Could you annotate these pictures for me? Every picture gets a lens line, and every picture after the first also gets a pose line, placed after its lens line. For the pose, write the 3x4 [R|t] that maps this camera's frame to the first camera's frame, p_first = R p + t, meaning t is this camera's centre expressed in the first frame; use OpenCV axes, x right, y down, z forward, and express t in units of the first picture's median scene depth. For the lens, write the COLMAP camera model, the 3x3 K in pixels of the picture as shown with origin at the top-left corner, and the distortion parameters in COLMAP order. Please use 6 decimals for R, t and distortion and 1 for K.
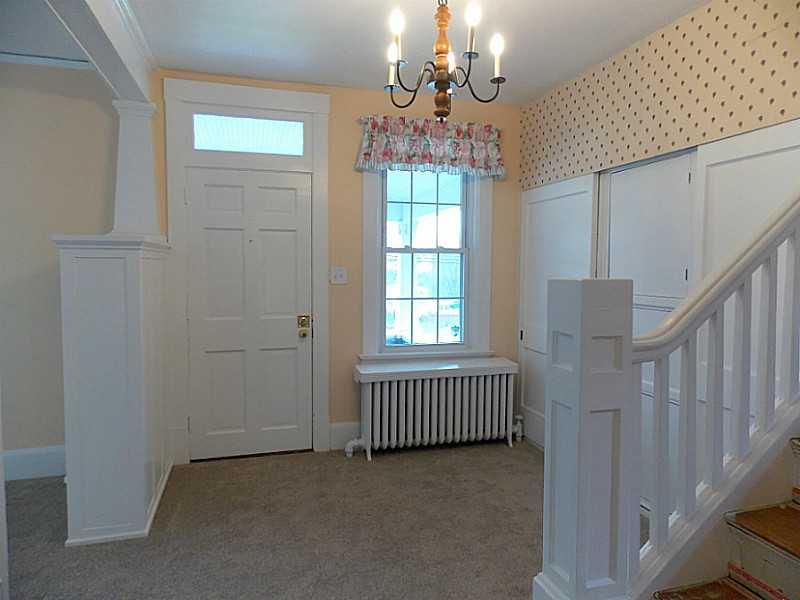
lens RADIAL K [[533.5, 0, 401.8], [0, 533.5, 299.7], [0, 0, 1]] dist [0.009804, -0.006674]
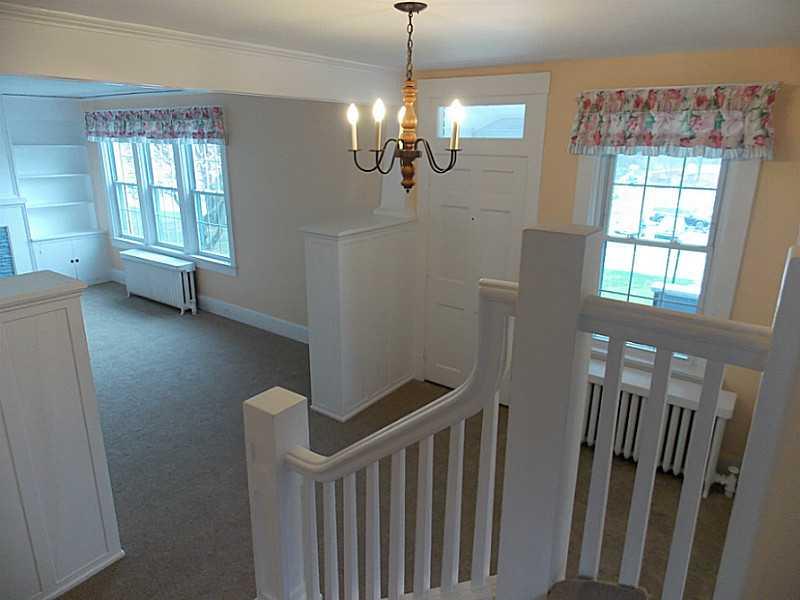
lens RADIAL K [[533.5, 0, 395.3], [0, 533.5, 293.3], [0, 0, 1]] dist [0.009804, -0.006674]
pose [[0.589089, 0.230111, -0.774612, 0.511694], [-0.051434, 0.967331, 0.248246, -0.220322], [0.806430, -0.106398, 0.581679, 0.184040]]
